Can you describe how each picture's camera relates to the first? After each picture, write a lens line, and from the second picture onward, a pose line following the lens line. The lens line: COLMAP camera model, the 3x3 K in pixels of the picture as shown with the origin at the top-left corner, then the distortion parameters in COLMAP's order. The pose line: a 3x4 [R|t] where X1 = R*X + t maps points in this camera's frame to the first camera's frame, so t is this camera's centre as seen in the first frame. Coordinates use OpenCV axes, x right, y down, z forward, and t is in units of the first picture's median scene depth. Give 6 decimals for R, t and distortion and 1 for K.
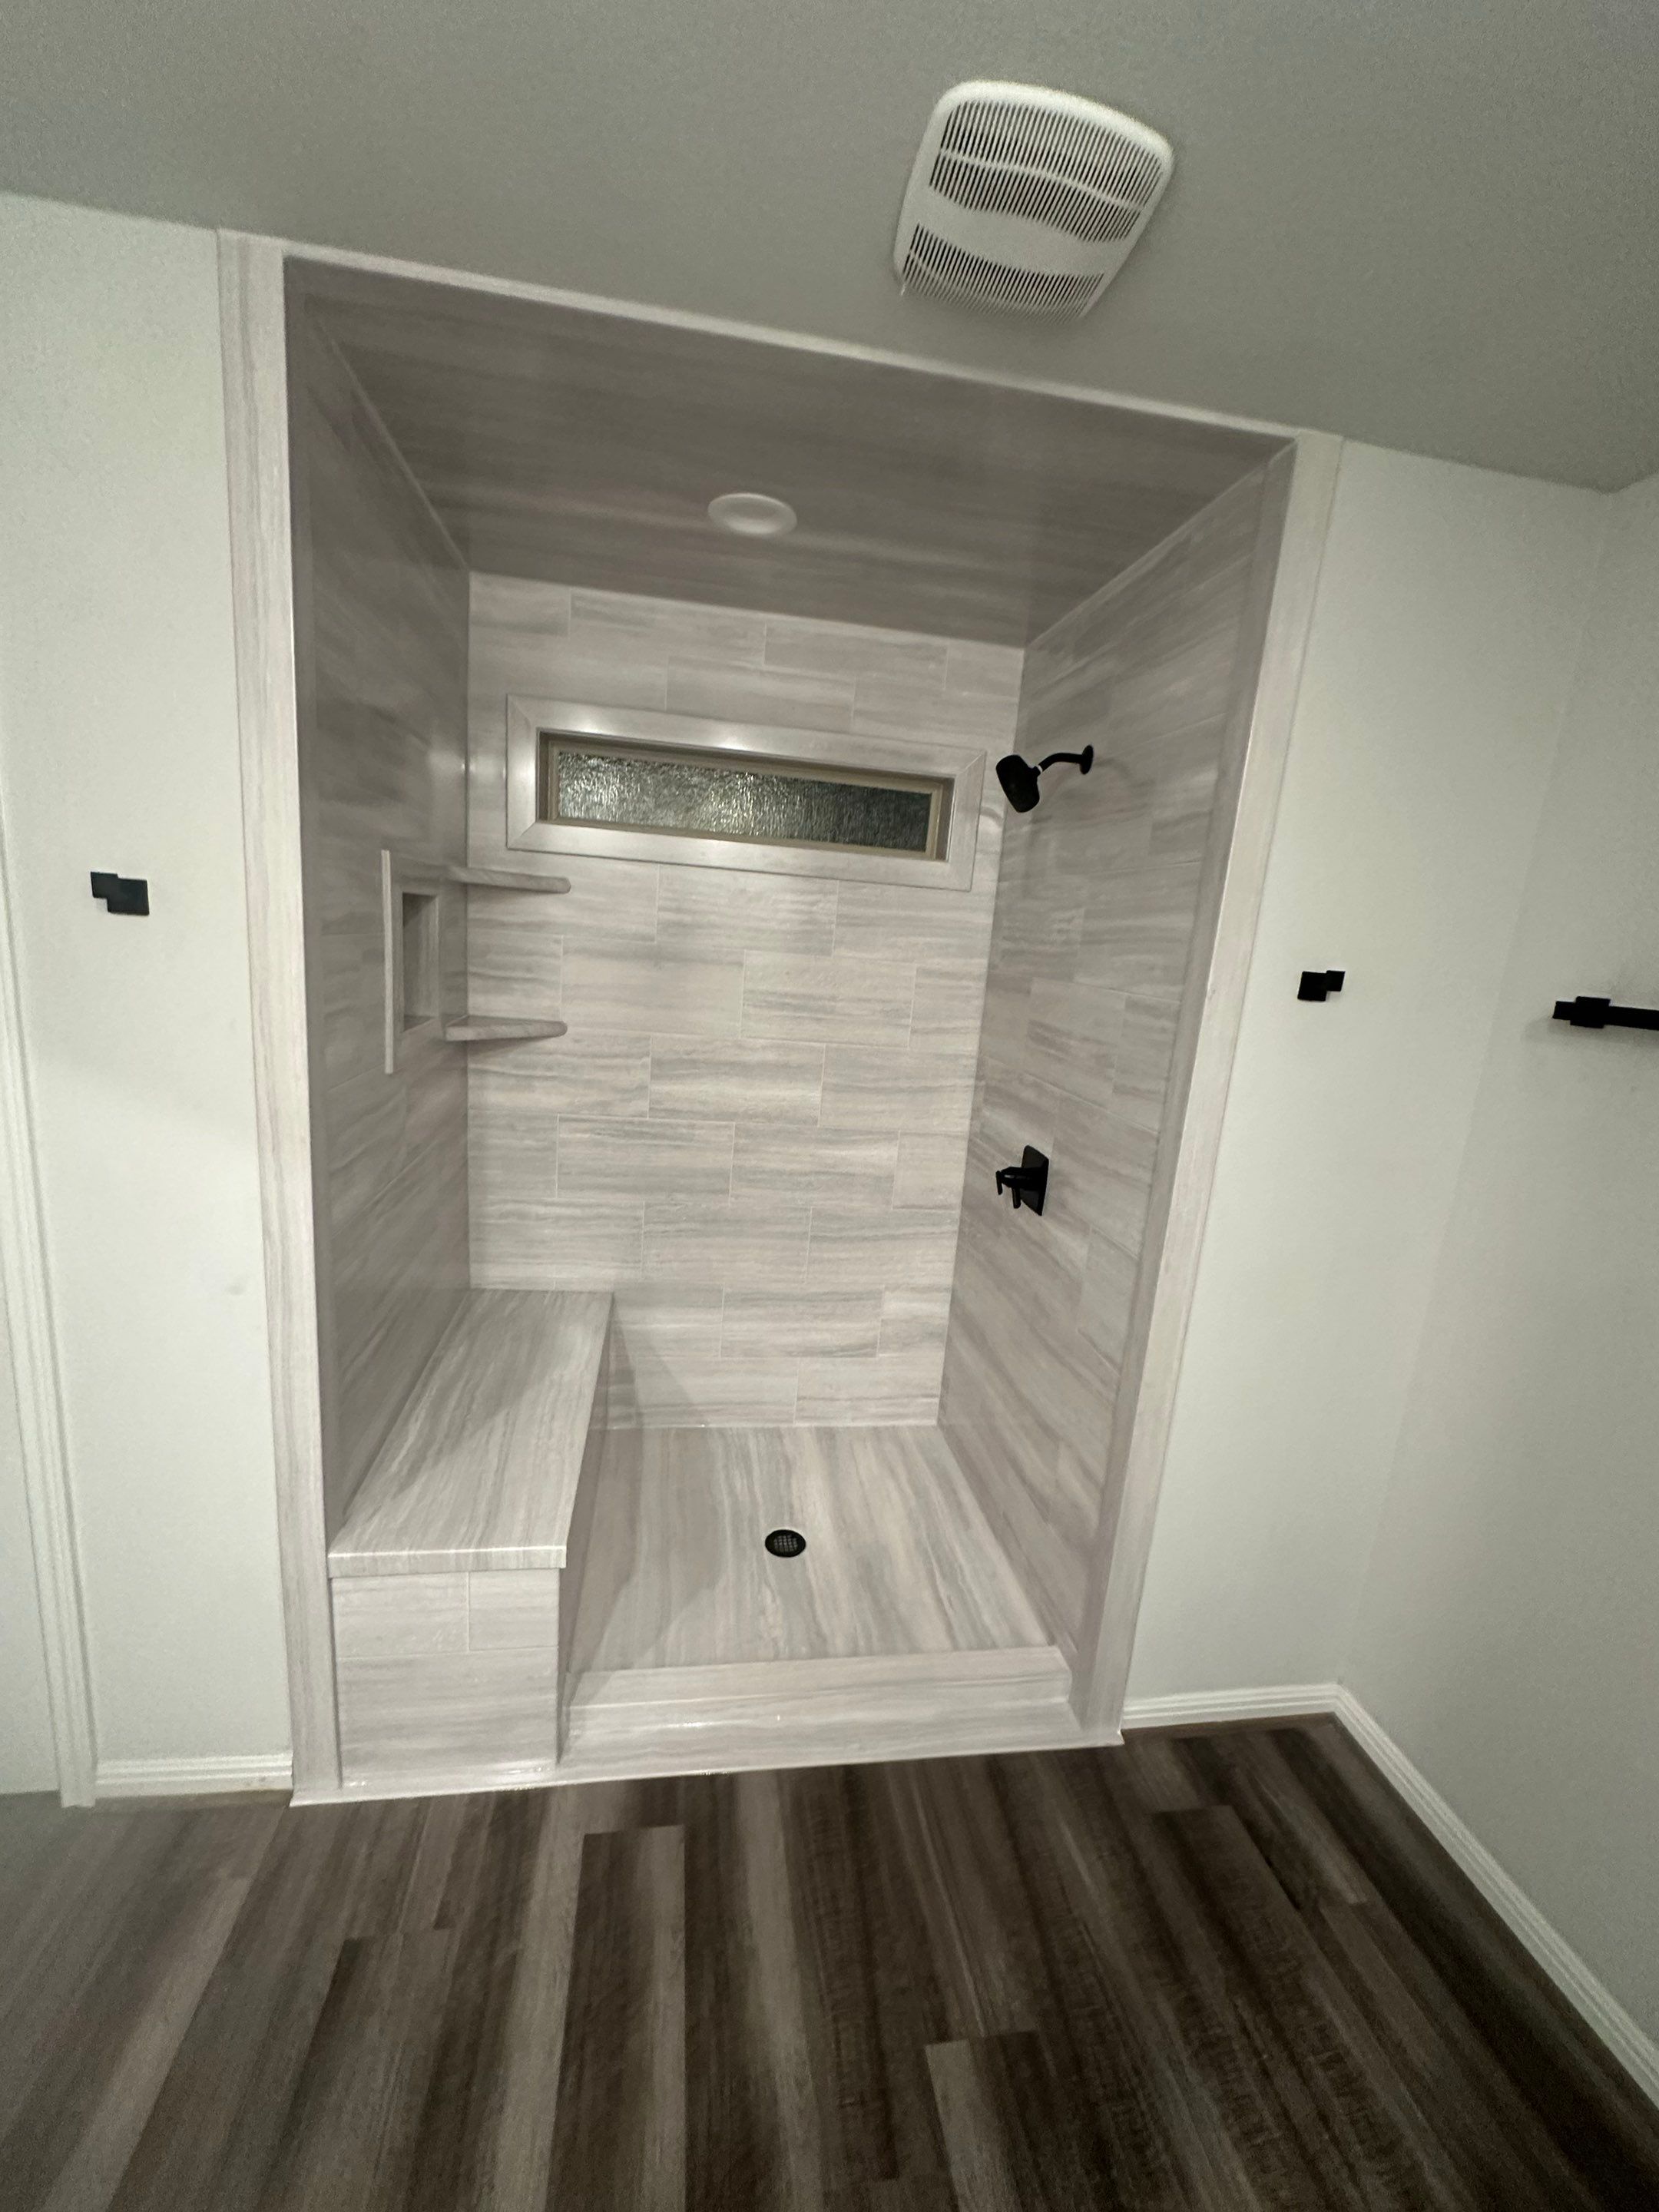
lens RADIAL K [[891.3, 0, 823.7], [0, 891.3, 1113.1], [0, 0, 1]] dist [-0.007086, 0.001477]
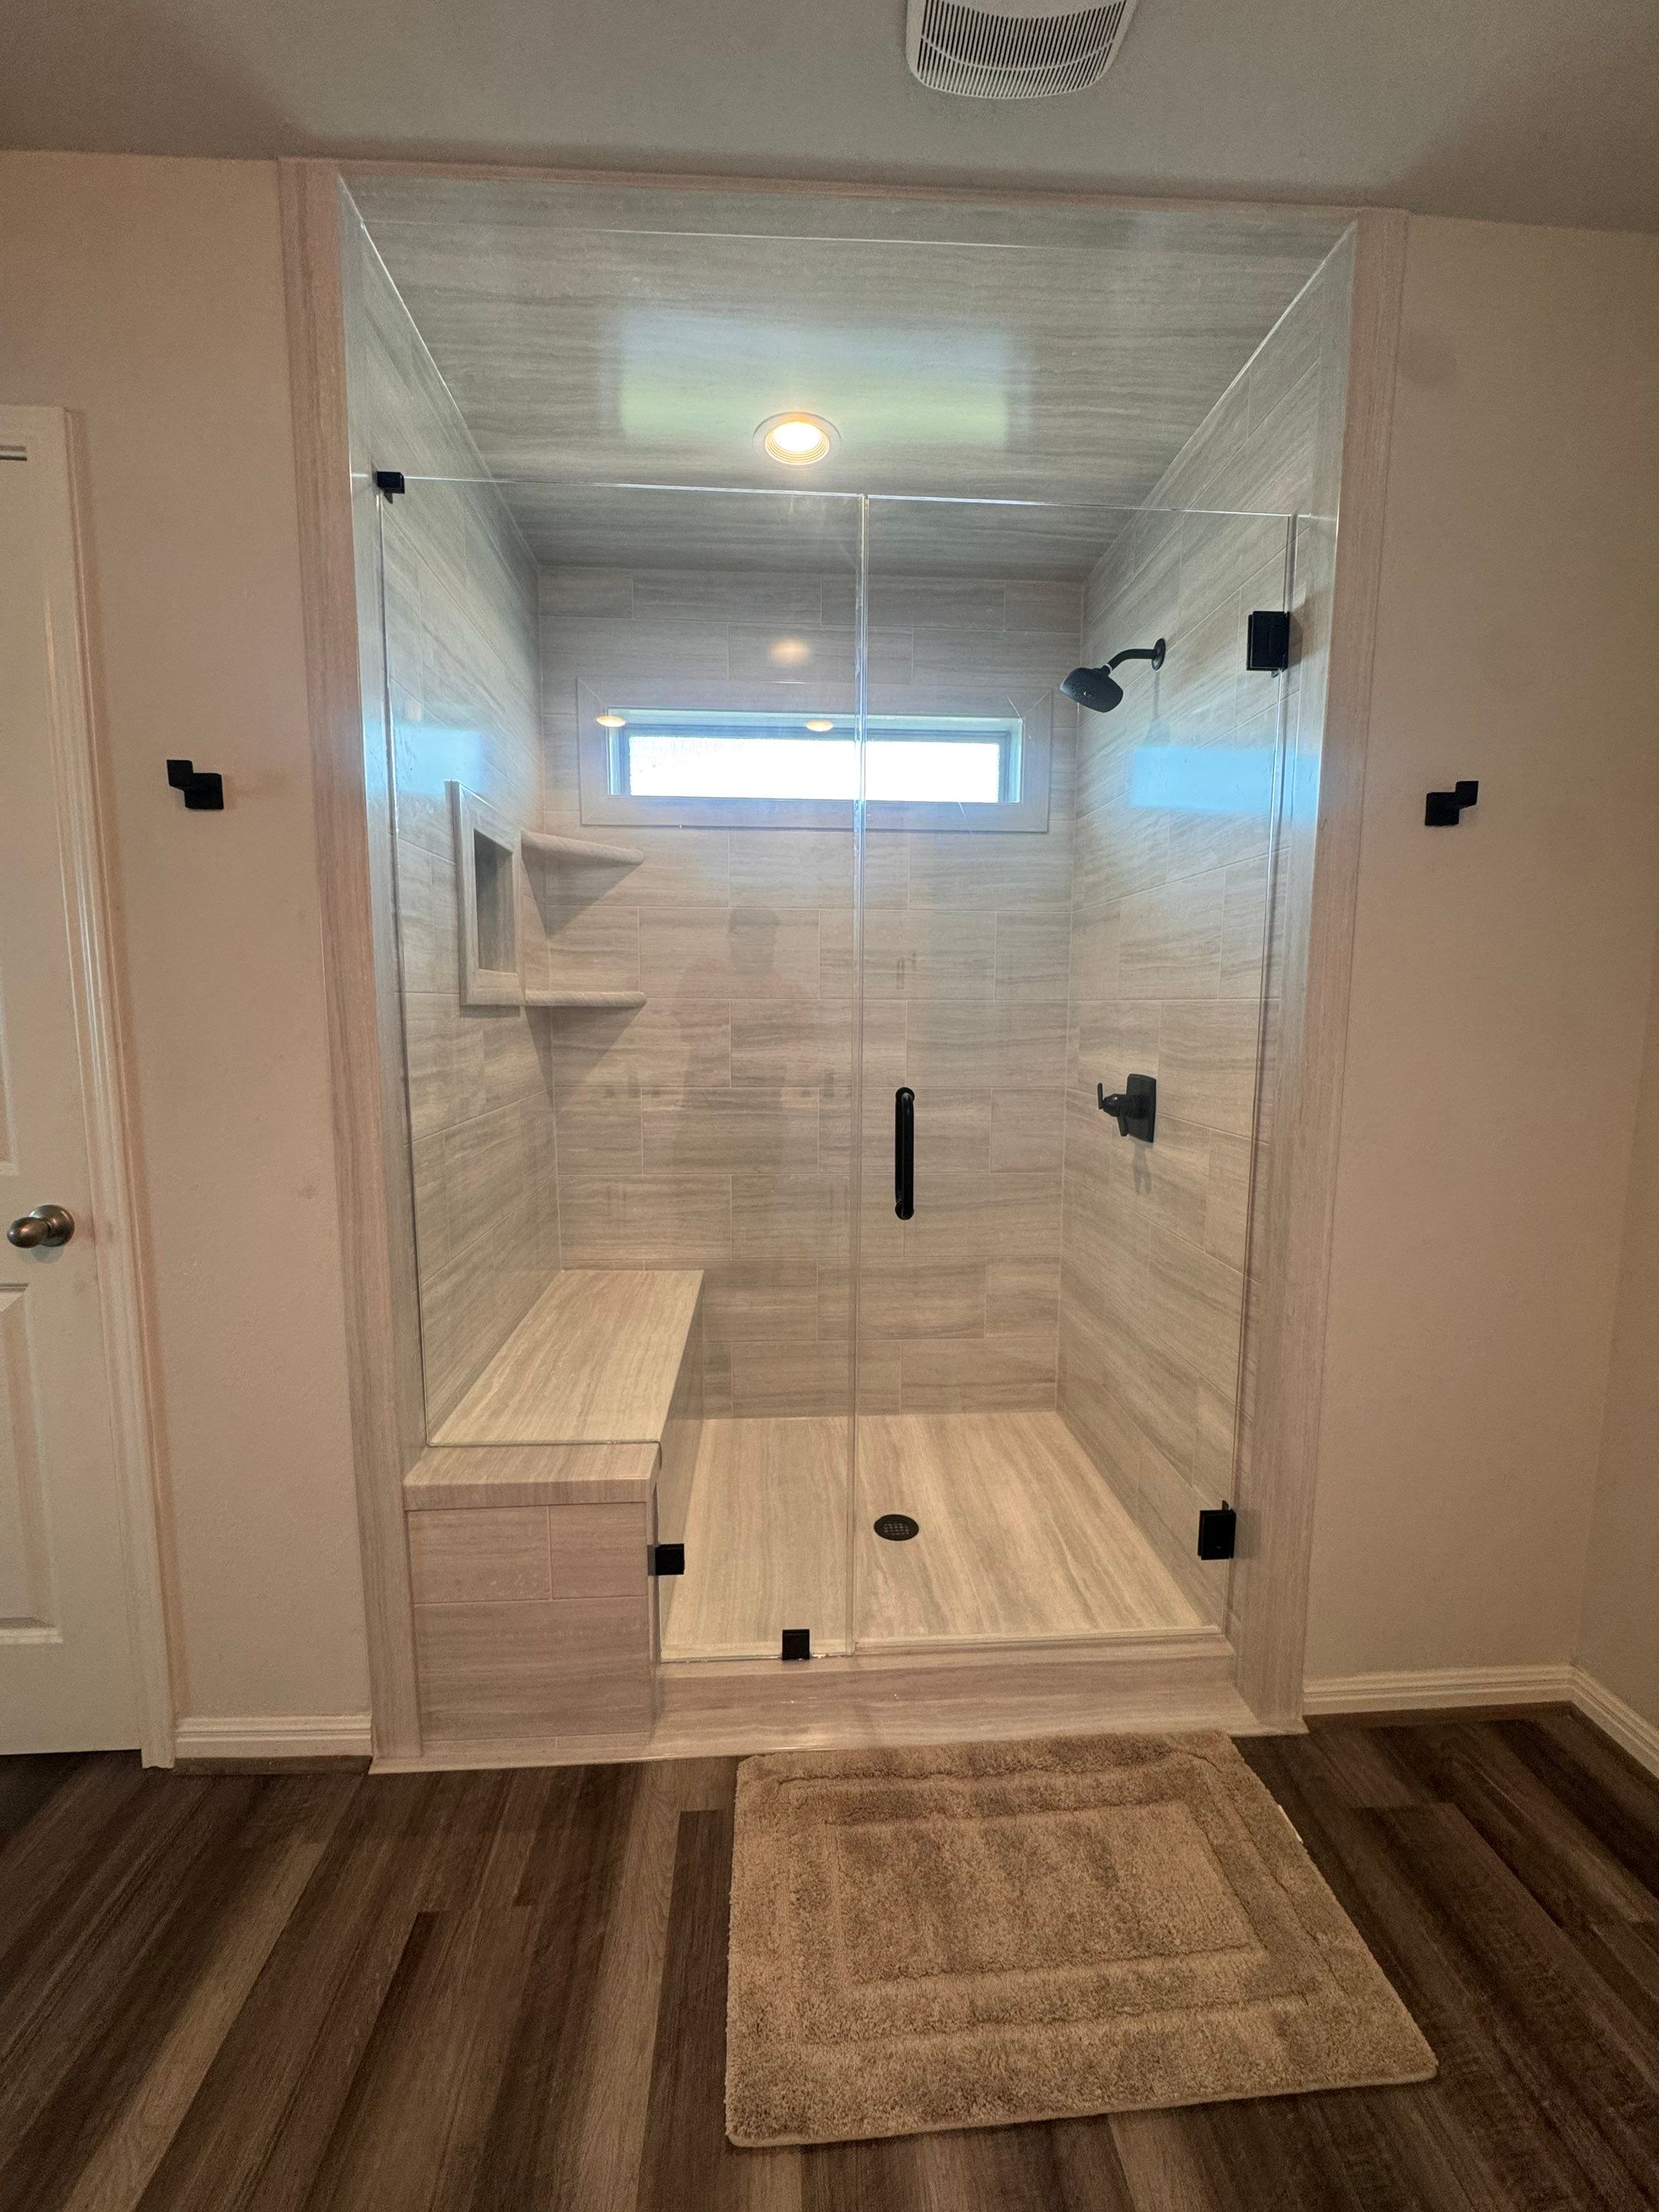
lens RADIAL K [[891.3, 0, 822.6], [0, 891.3, 1086.7], [0, 0, 1]] dist [-0.007086, 0.001477]
pose [[0.992545, -0.063410, -0.104088, 0.008581], [0.053534, 0.994029, -0.095080, 0.182733], [0.109496, 0.088799, 0.990013, 0.073708]]
